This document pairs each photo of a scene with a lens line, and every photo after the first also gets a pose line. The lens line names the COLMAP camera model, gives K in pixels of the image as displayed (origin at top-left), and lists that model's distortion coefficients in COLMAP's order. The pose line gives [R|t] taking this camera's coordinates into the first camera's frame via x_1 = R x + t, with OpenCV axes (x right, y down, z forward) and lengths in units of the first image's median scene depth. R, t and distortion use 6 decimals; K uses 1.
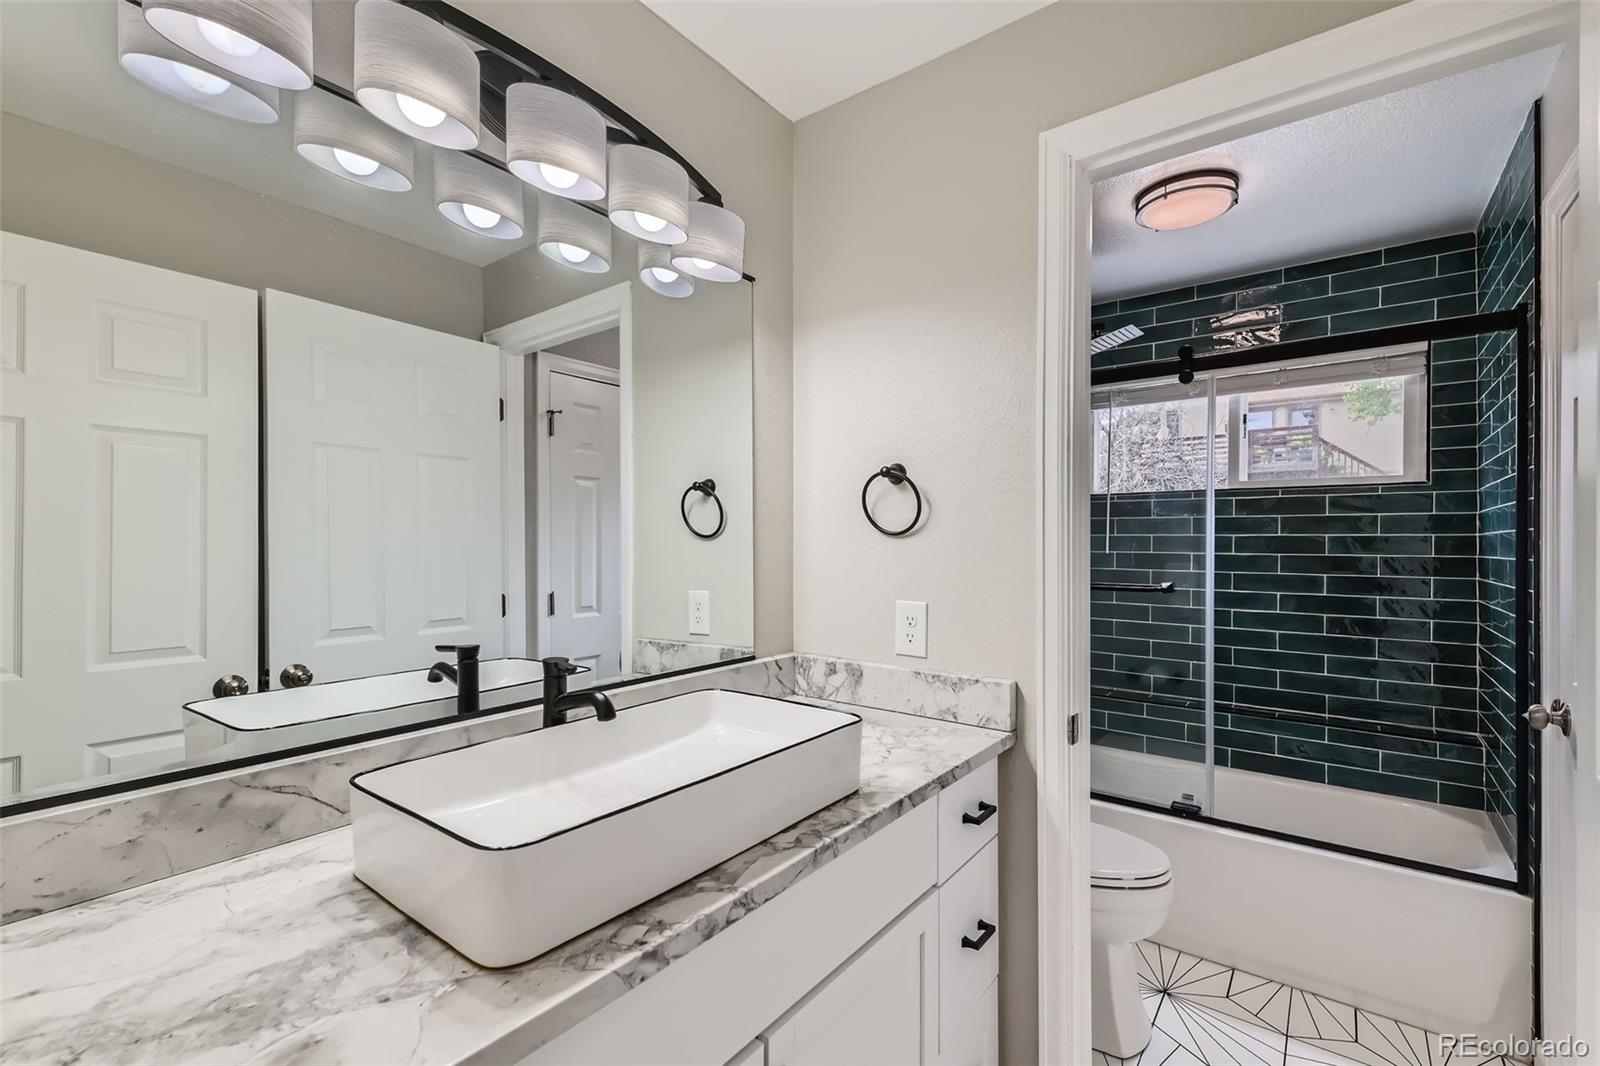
lens RADIAL K [[711.9, 0, 799.6], [0, 711.9, 535.6], [0, 0, 1]] dist [0.020791, -0.001972]
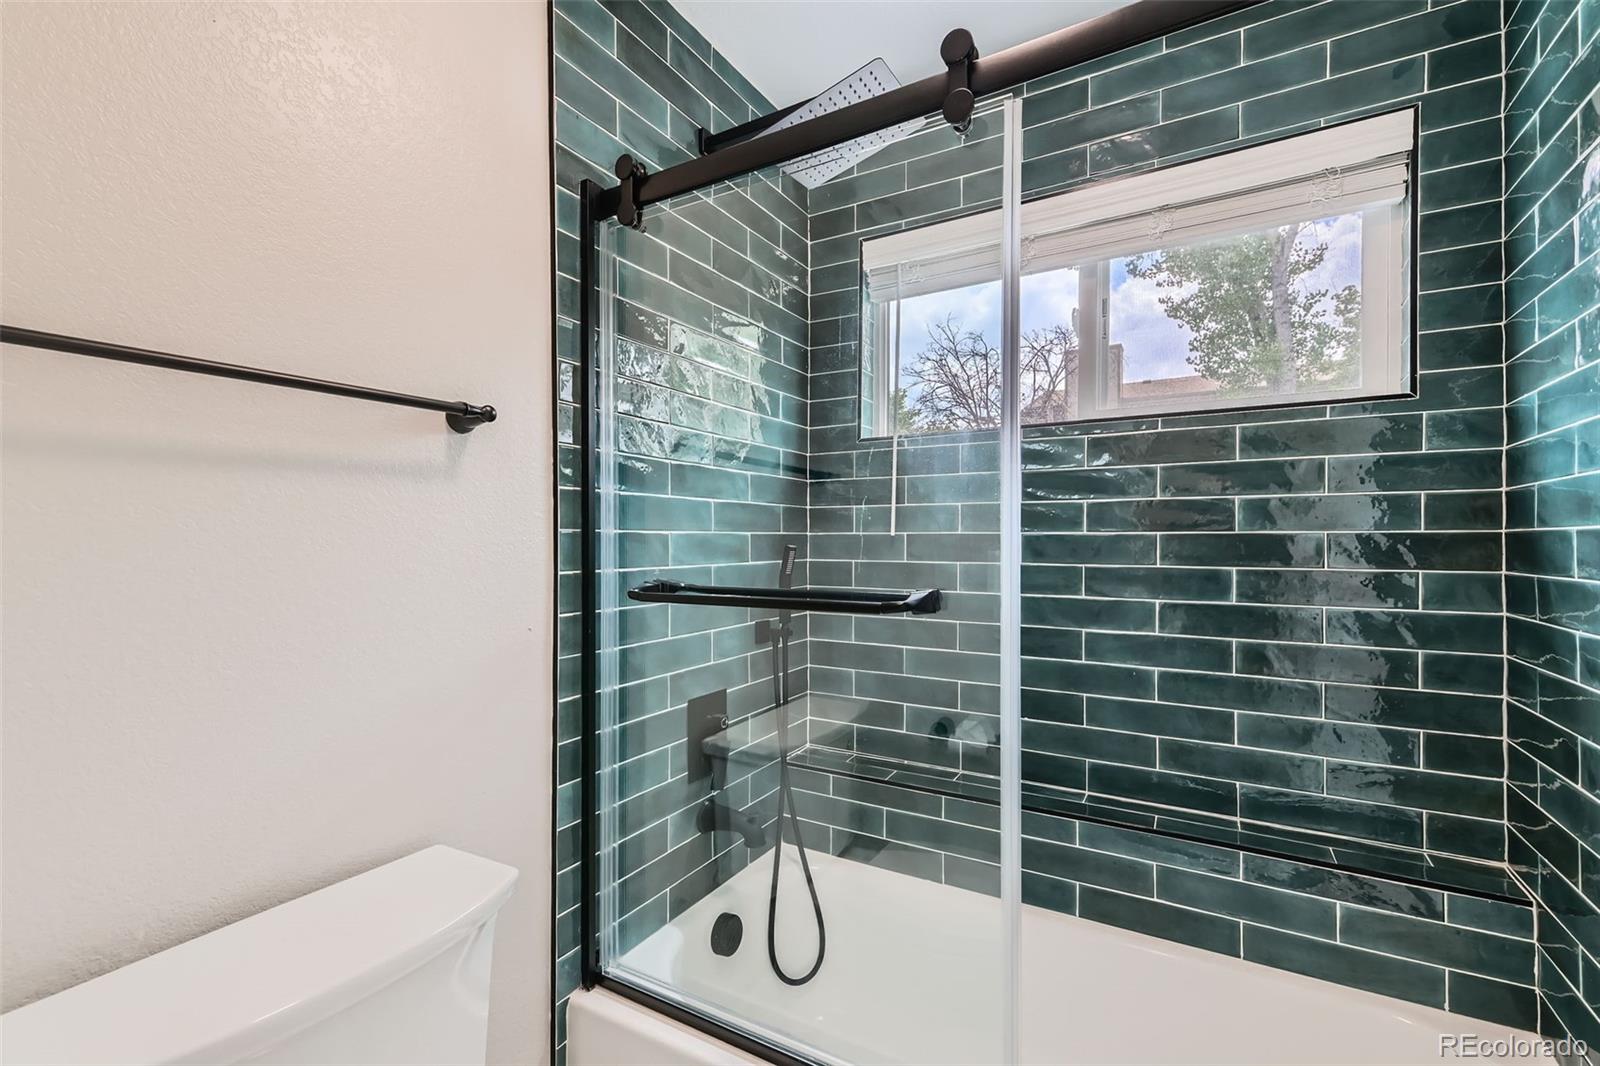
lens RADIAL K [[711.9, 0, 799.6], [0, 711.9, 538.1], [0, 0, 1]] dist [0.020791, -0.001972]
pose [[0.992560, -0.004338, 0.121678, 0.332097], [0.003861, 0.999984, 0.004156, 0.028105], [-0.121694, -0.003655, 0.992561, 0.495069]]
